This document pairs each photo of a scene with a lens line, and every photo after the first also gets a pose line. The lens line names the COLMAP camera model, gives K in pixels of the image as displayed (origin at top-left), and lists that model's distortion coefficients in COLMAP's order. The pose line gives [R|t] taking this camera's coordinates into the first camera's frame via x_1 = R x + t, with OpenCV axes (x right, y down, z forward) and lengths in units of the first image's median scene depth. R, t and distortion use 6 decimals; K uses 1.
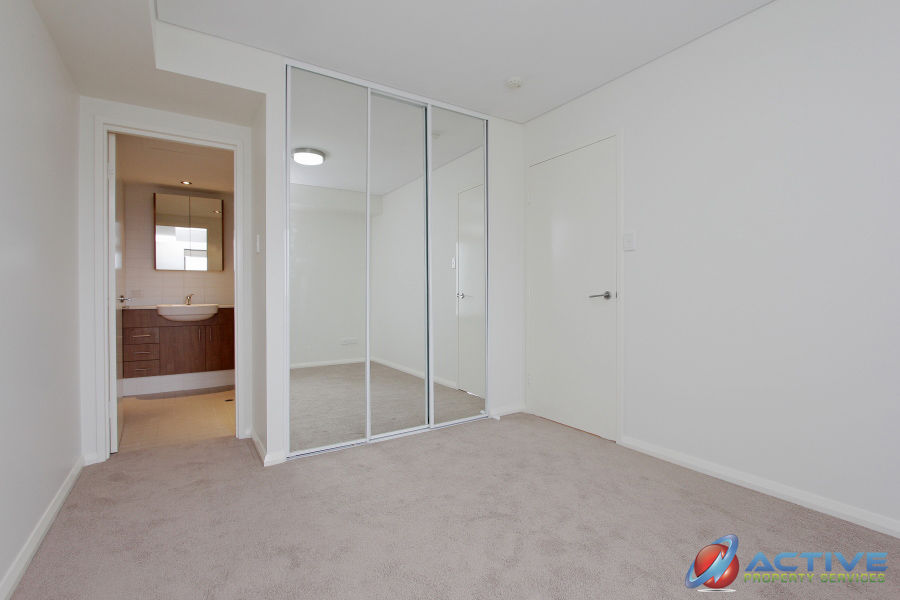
lens RADIAL K [[413.4, 0, 450.2], [0, 413.4, 299.2], [0, 0, 1]] dist [-0.010452, -0.001492]
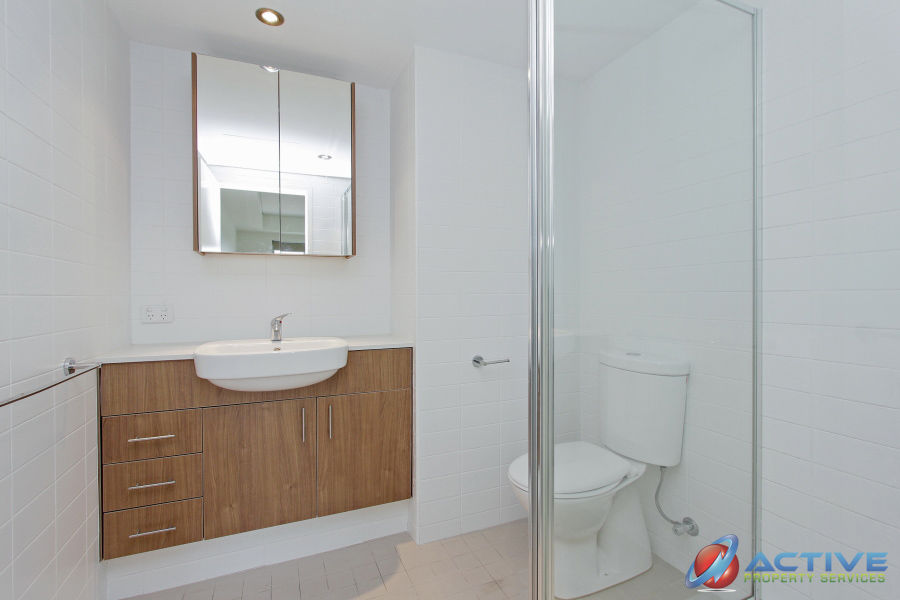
lens RADIAL K [[413.4, 0, 449.4], [0, 413.4, 299.8], [0, 0, 1]] dist [-0.010452, -0.001492]
pose [[0.984739, -0.002523, -0.174021, -0.423227], [0.002462, 0.999997, -0.000570, -0.027174], [0.174022, 0.000133, 0.984742, 0.671556]]
